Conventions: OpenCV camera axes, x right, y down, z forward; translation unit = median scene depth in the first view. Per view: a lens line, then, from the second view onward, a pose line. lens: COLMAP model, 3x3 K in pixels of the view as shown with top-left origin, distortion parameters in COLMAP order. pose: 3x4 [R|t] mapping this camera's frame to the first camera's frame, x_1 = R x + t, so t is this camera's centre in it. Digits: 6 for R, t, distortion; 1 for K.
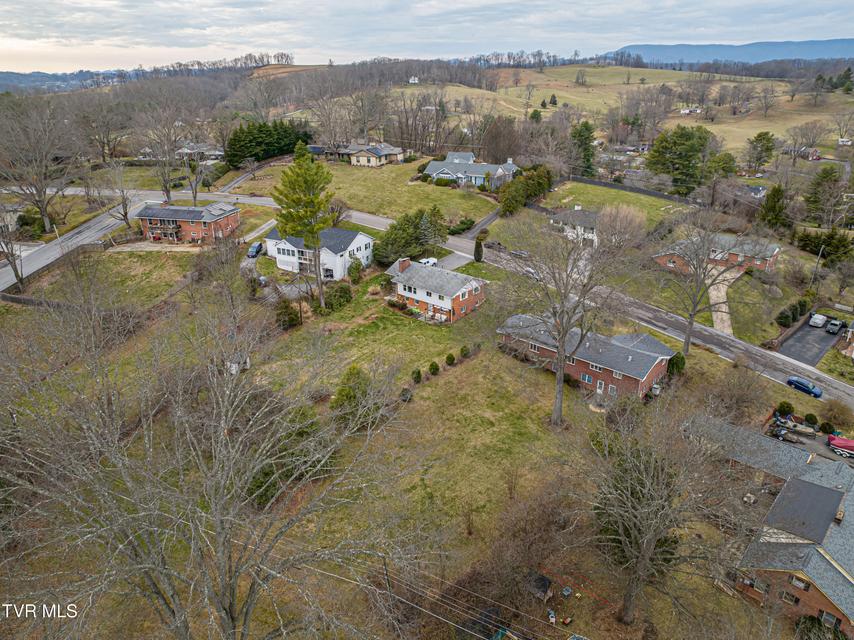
lens RADIAL K [[594.6, 0, 428.9], [0, 594.6, 321.1], [0, 0, 1]] dist [-0.049045, 0.015925]
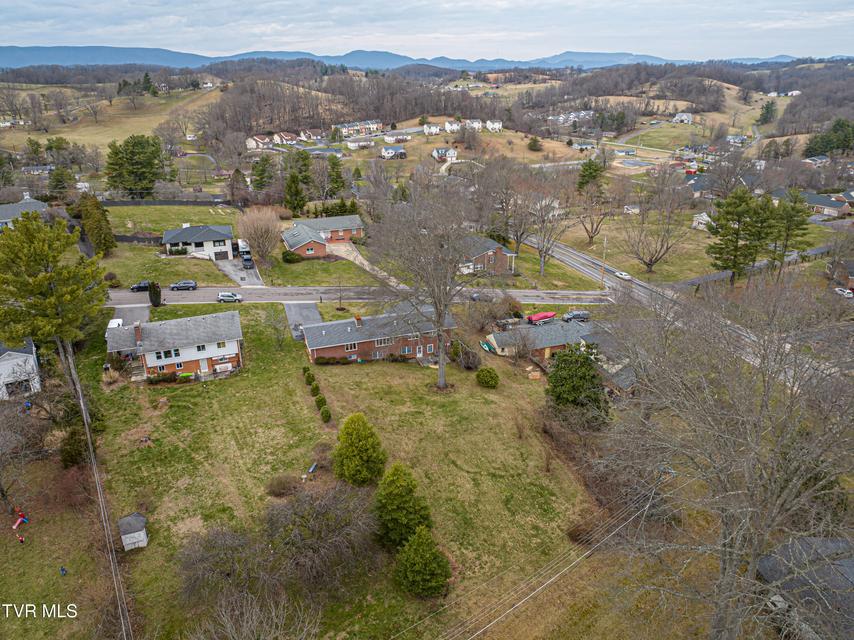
lens RADIAL K [[594.6, 0, 430.3], [0, 594.6, 317.0], [0, 0, 1]] dist [-0.049045, 0.015925]
pose [[0.456963, -0.329864, 0.826060, -0.505240], [0.341692, 0.922536, 0.179371, -0.120523], [-0.821238, 0.200292, 0.534277, 0.276525]]
